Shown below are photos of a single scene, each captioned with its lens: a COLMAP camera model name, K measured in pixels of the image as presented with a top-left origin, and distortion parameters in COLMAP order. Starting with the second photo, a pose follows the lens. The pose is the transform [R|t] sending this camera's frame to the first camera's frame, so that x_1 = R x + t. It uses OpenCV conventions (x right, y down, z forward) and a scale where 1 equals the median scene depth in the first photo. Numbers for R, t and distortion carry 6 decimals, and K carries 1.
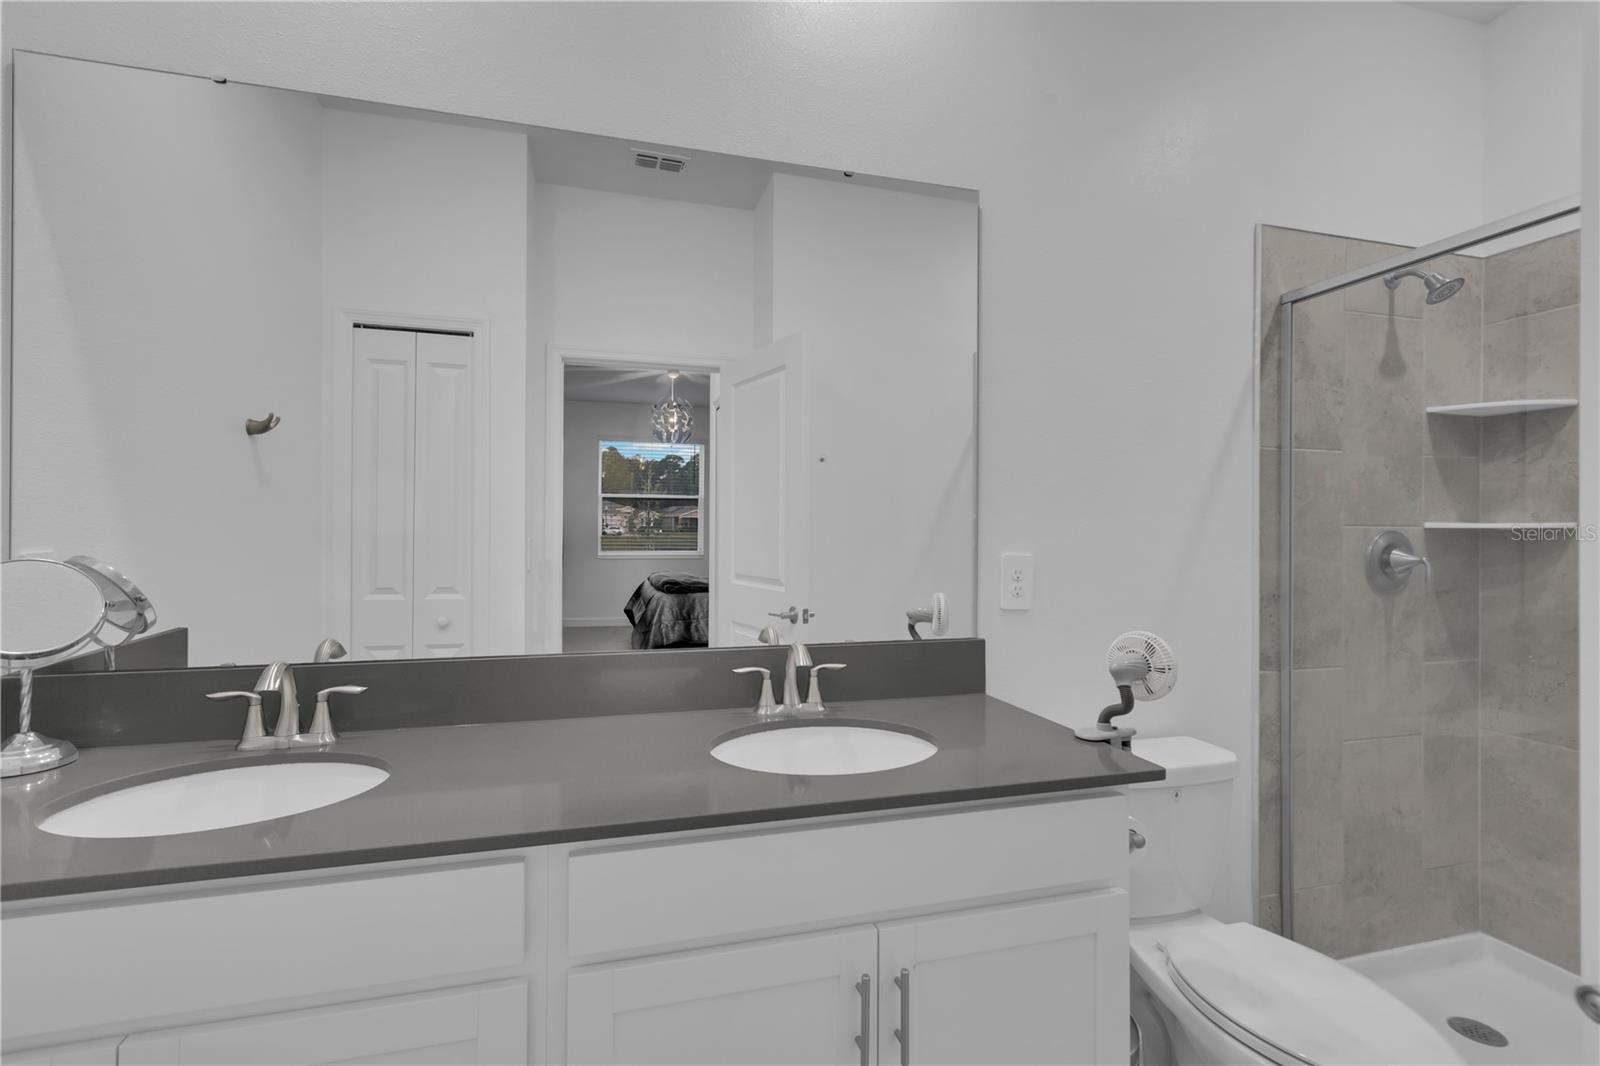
lens RADIAL K [[712.9, 0, 792.5], [0, 712.9, 526.6], [0, 0, 1]] dist [0.003129, 0.000742]
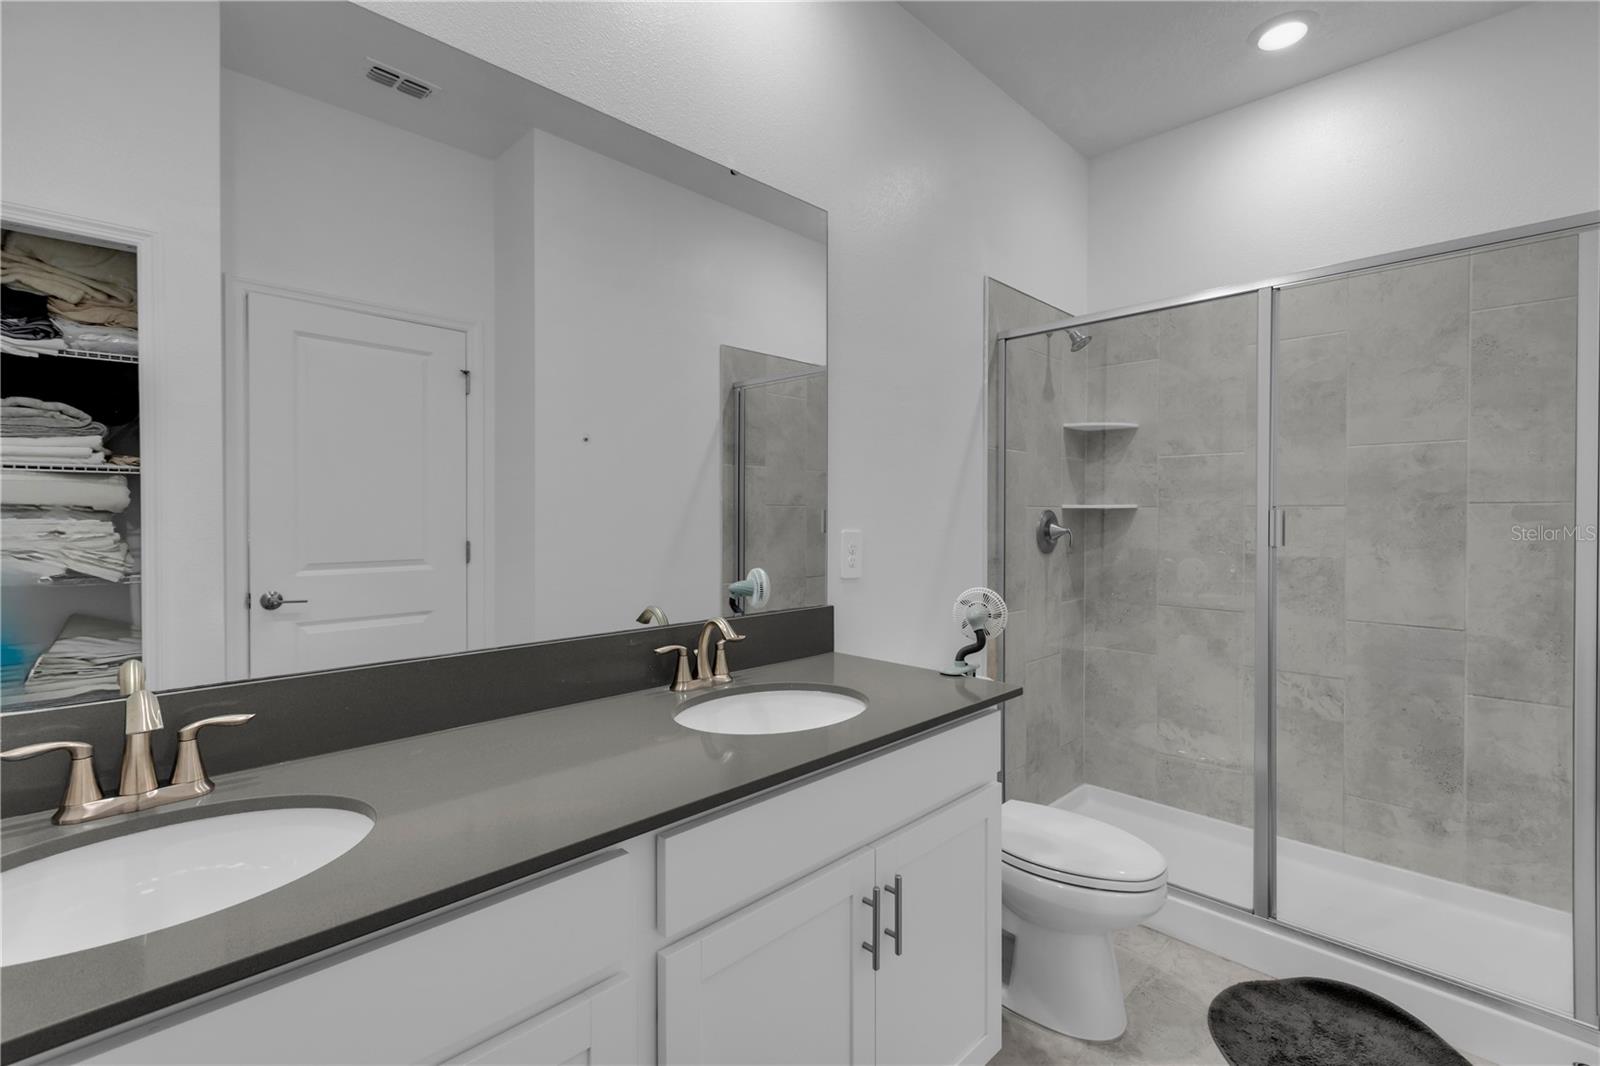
lens RADIAL K [[708.3, 0, 797.0], [0, 708.3, 520.4], [0, 0, 1]] dist [0.003658, 0.000441]
pose [[0.873550, -0.009504, 0.486641, -0.294391], [0.001894, 0.999868, 0.016129, 0.002540], [-0.486730, -0.013168, 0.873453, 0.027732]]
